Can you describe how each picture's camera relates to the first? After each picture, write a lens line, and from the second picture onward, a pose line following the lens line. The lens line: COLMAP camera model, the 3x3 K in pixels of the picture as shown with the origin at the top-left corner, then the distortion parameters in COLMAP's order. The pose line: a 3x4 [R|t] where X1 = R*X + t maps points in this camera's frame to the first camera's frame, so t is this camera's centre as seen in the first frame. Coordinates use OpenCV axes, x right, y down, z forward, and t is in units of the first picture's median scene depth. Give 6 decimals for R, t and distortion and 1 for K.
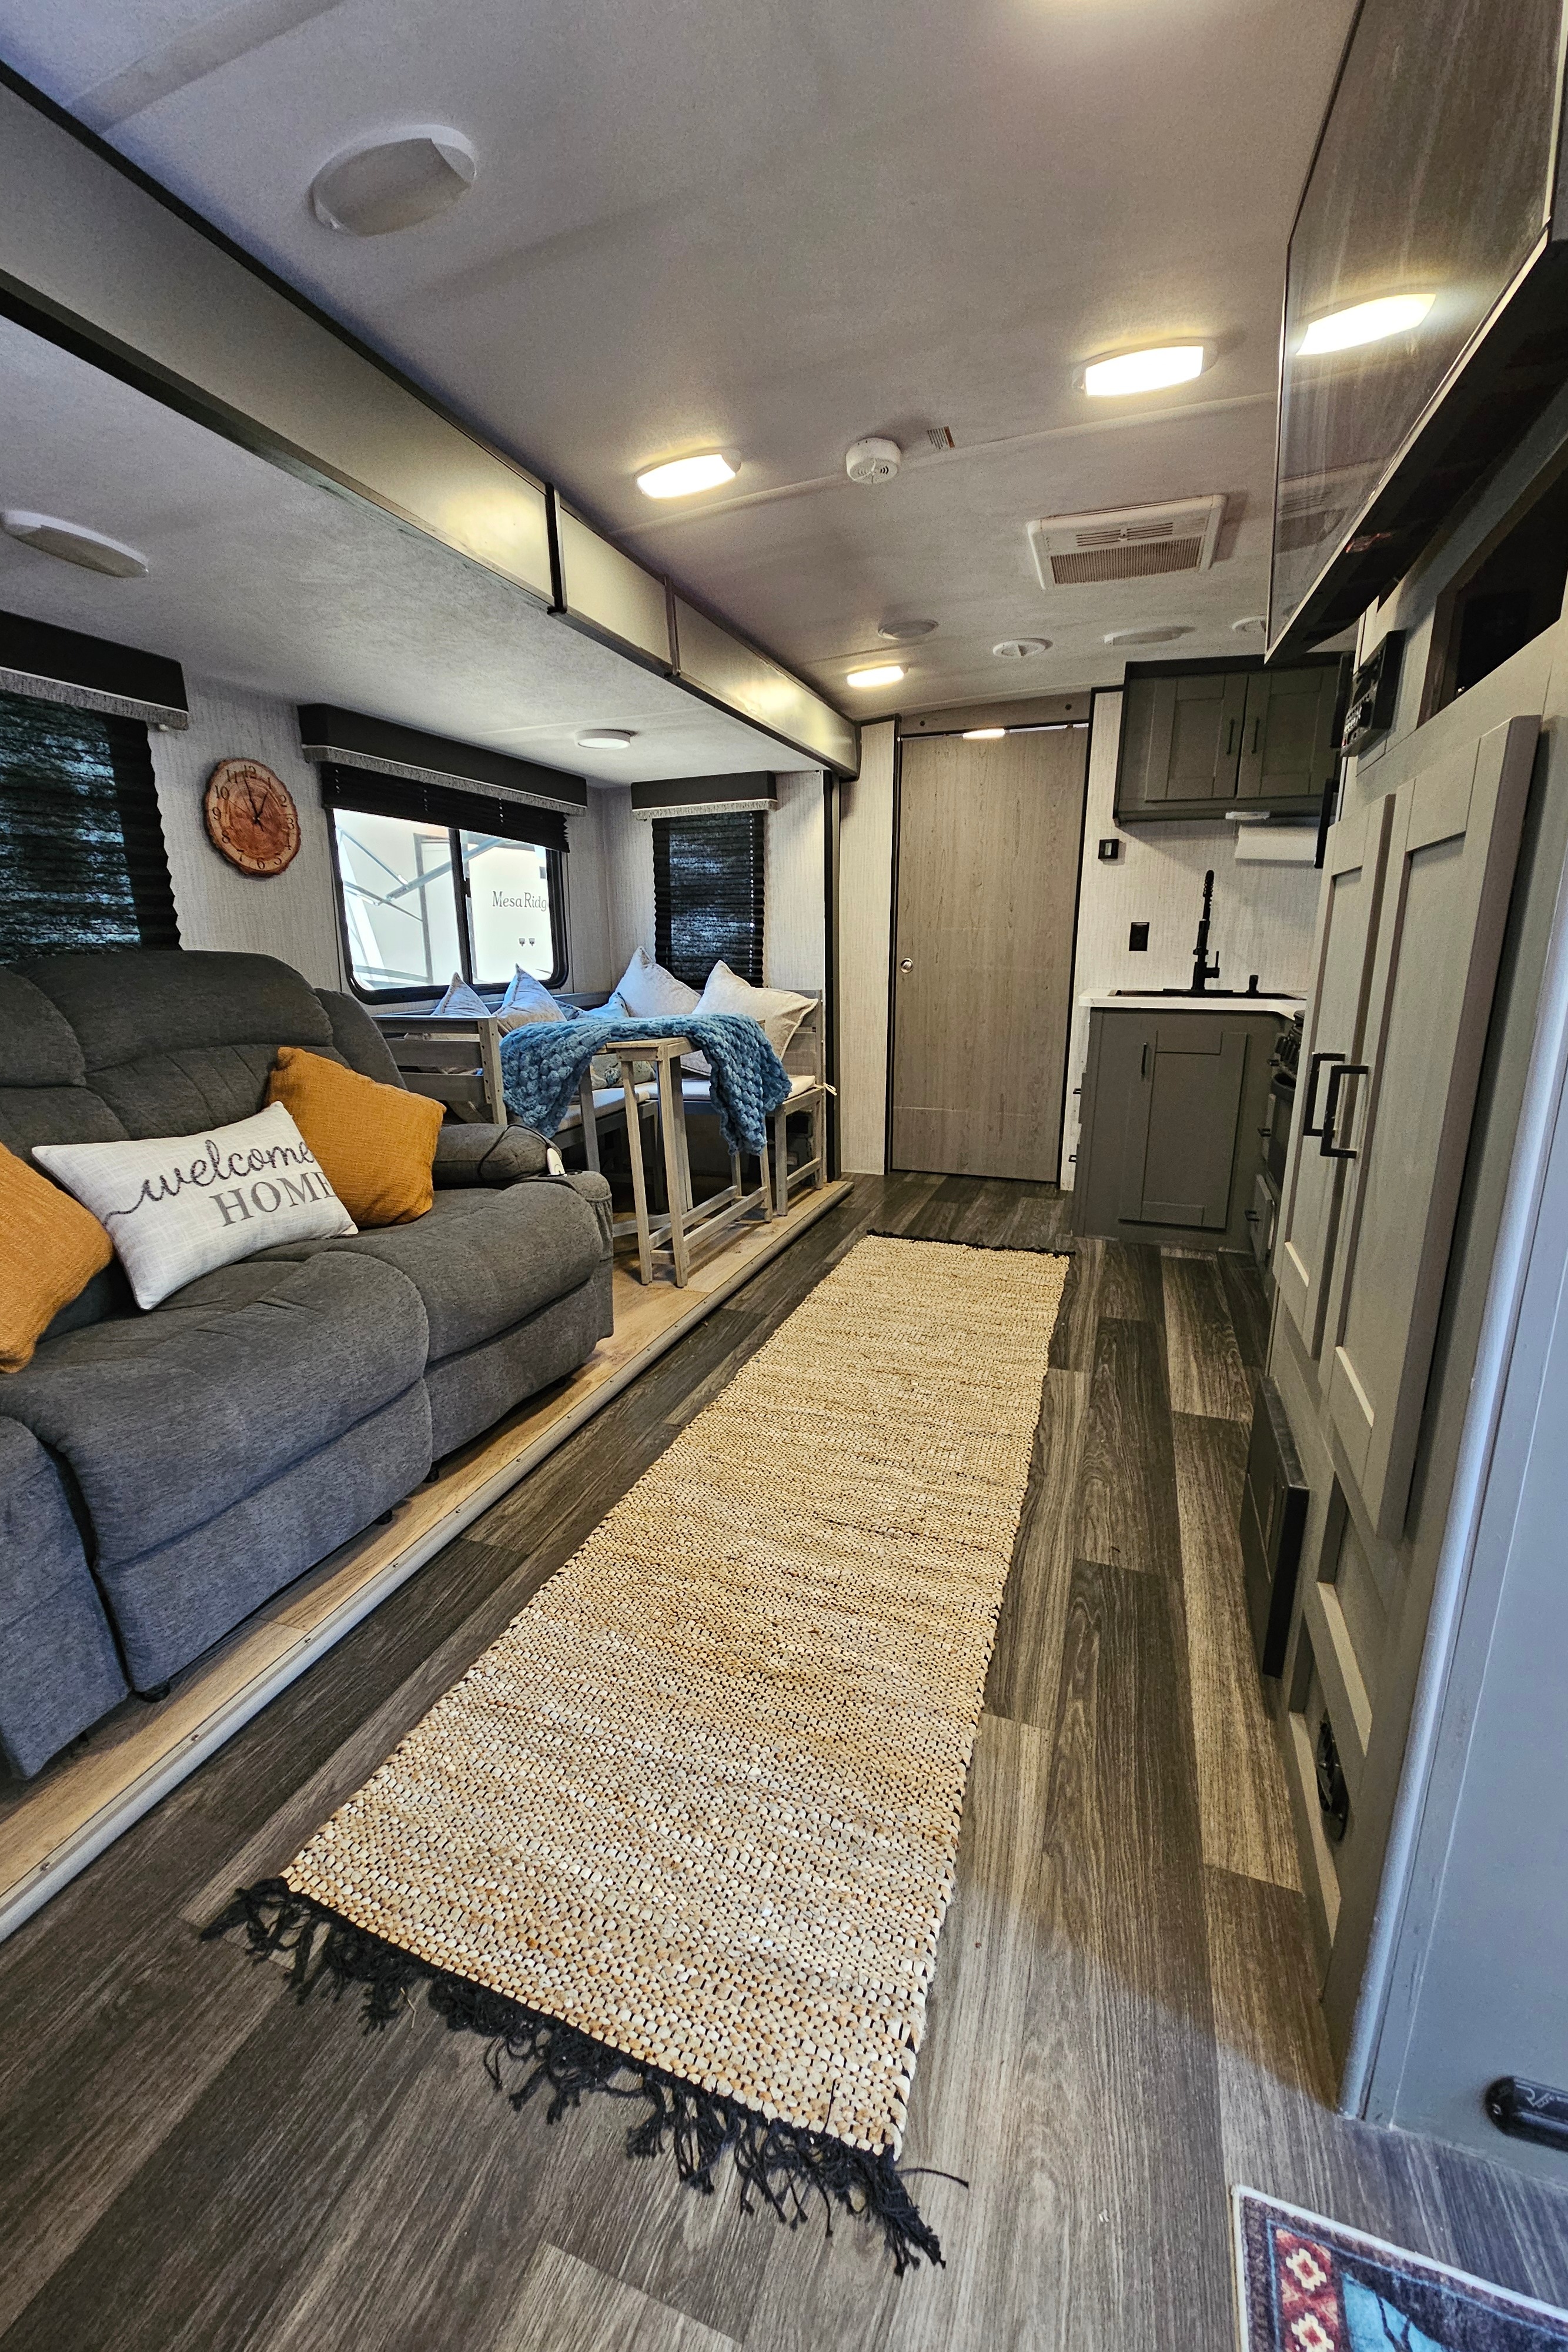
lens RADIAL K [[954.7, 0, 782.0], [0, 954.7, 1173.0], [0, 0, 1]] dist [0.004069, 0.000014]
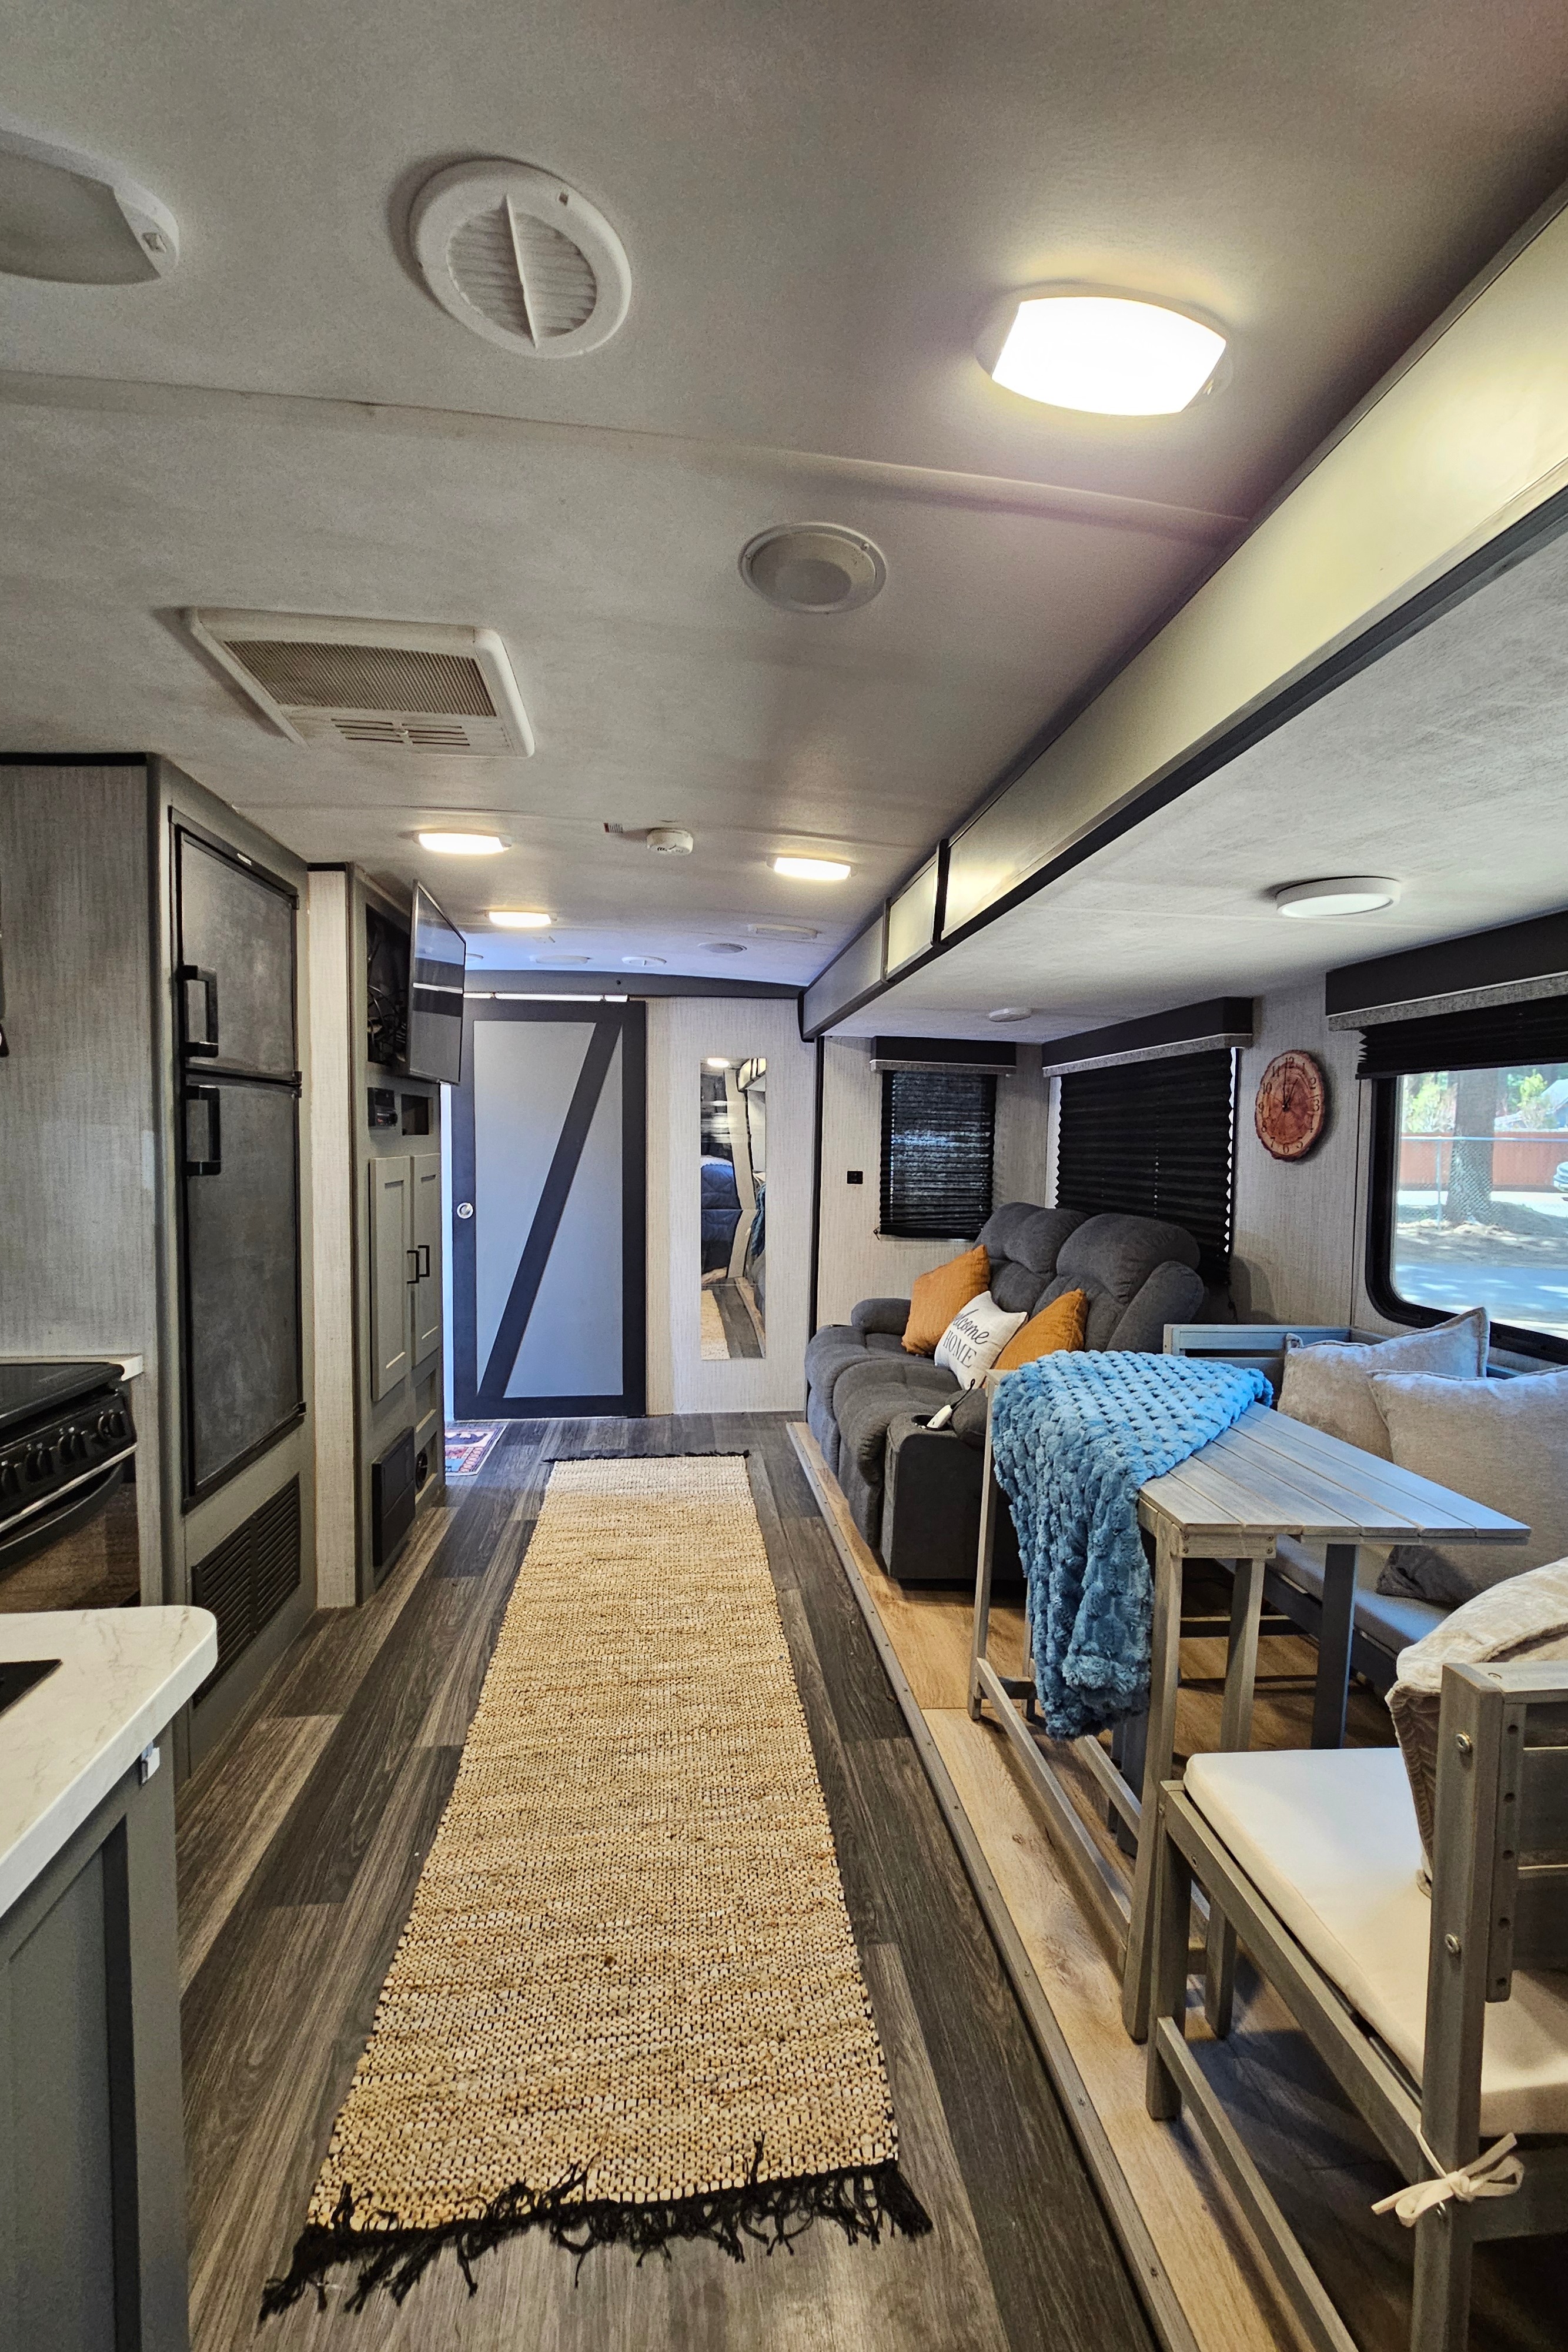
lens RADIAL K [[954.7, 0, 775.5], [0, 954.7, 1169.9], [0, 0, 1]] dist [0.004069, 0.000014]
pose [[-0.897497, 0.013349, -0.440818, 0.408117], [-0.109473, 0.961514, 0.252003, -0.528739], [0.427217, 0.274430, -0.861495, 1.750802]]
